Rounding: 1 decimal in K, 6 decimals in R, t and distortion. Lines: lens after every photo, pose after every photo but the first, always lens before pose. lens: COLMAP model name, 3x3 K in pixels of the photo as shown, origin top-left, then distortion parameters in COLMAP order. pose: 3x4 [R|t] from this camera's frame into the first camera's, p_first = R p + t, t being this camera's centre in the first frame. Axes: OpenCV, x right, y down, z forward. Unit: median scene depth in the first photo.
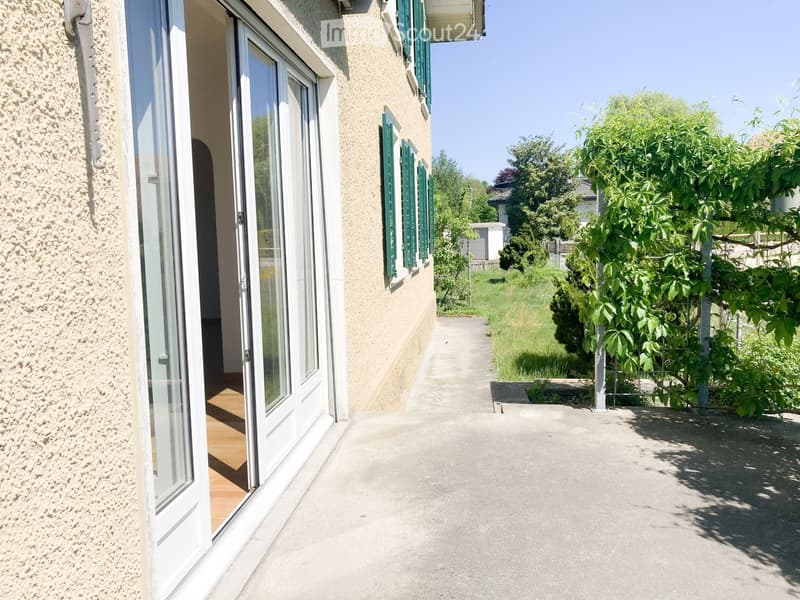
lens RADIAL K [[660.1, 0, 401.6], [0, 660.1, 290.8], [0, 0, 1]] dist [0.070167, -0.107651]
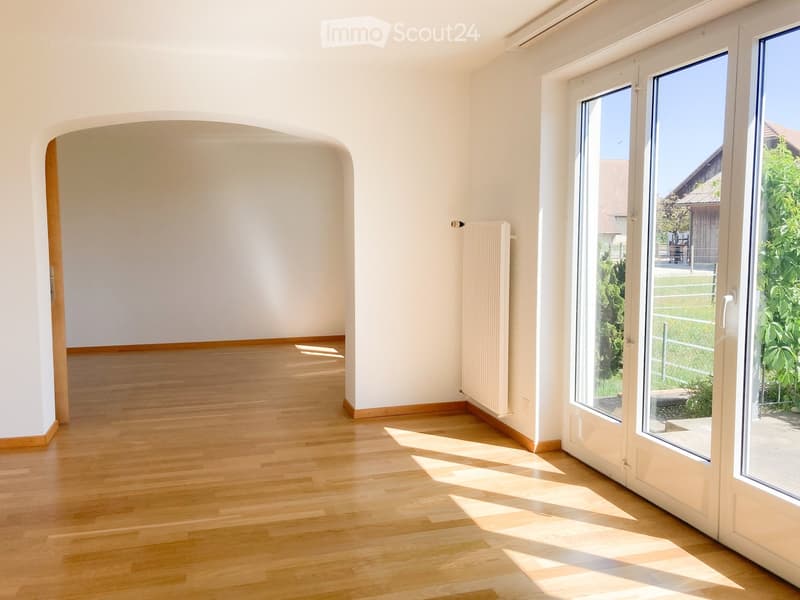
lens RADIAL K [[648.3, 0, 400.0], [0, 648.3, 300.0], [0, 0, 1]] dist [0.039525, -0.006881]
pose [[0.922186, -0.010795, 0.386597, -0.701412], [0.011838, 0.999930, -0.000316, -0.026379], [-0.386566, 0.004868, 0.922249, 0.234046]]
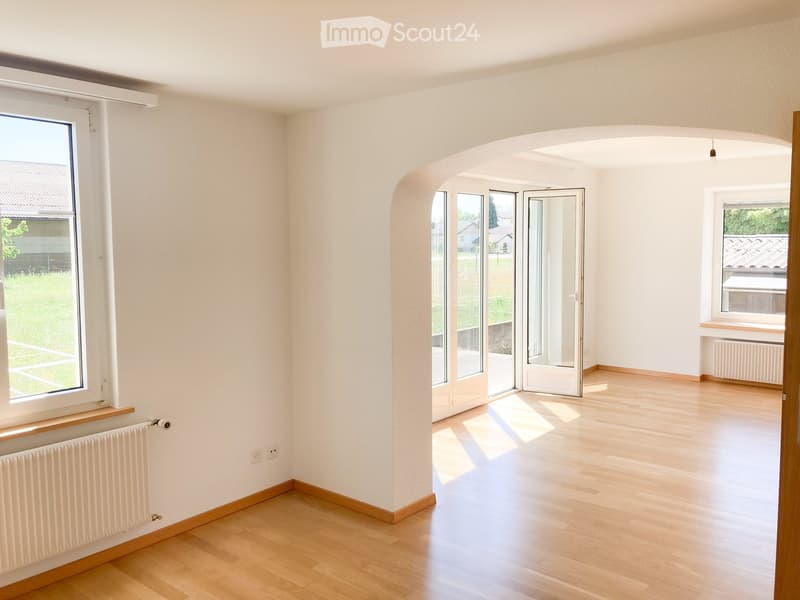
lens RADIAL K [[652.1, 0, 400.0], [0, 652.1, 300.0], [0, 0, 1]] dist [0.001886, 0.011054]
pose [[-0.838722, -0.015597, 0.544336, -0.816646], [0.074678, 0.986852, 0.143342, -0.257639], [-0.539414, 0.160874, -0.826530, 2.074037]]
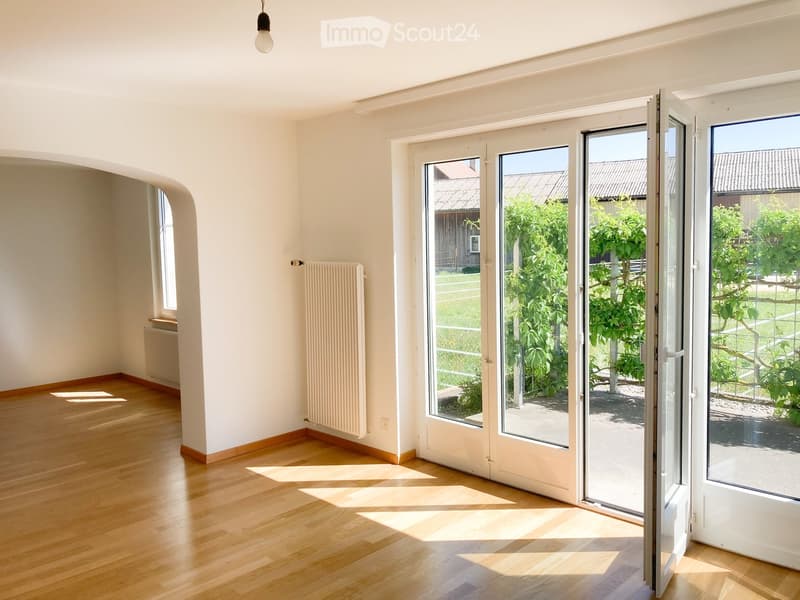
lens RADIAL K [[660.1, 0, 401.6], [0, 660.1, 290.8], [0, 0, 1]] dist [0.070167, -0.107651]
pose [[0.625471, -0.048673, 0.778728, -0.995812], [0.076593, 0.997062, 0.000800, -0.090323], [-0.776479, 0.059144, 0.627362, 0.319224]]
